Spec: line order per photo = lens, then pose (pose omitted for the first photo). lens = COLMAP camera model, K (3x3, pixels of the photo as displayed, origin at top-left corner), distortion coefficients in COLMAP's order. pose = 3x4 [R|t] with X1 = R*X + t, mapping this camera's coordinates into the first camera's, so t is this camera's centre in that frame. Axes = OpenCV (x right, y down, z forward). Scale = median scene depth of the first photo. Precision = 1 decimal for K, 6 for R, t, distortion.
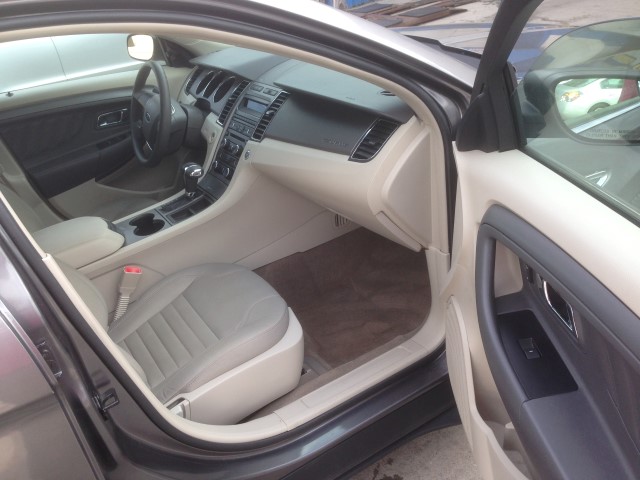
lens RADIAL K [[593.5, 0, 319.4], [0, 593.5, 238.2], [0, 0, 1]] dist [0.043878, 0.000000]
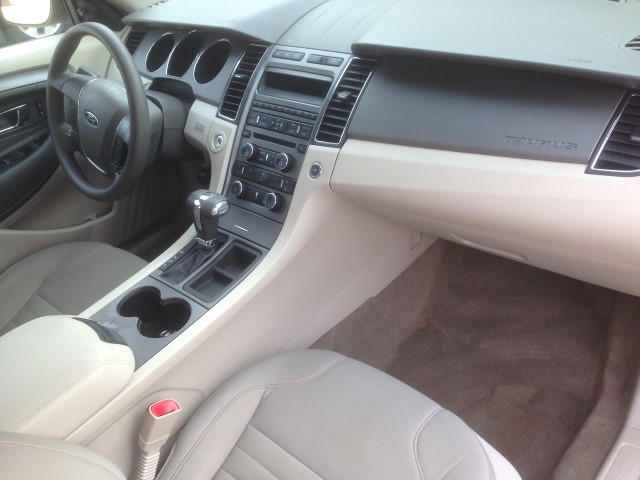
lens RADIAL K [[593.5, 0, 317.6], [0, 593.5, 237.1], [0, 0, 1]] dist [0.043878, 0.000000]
pose [[0.958072, -0.153586, 0.241888, -0.255719], [0.136122, 0.986827, 0.087426, -0.117424], [-0.252129, -0.050834, 0.966358, 0.390877]]
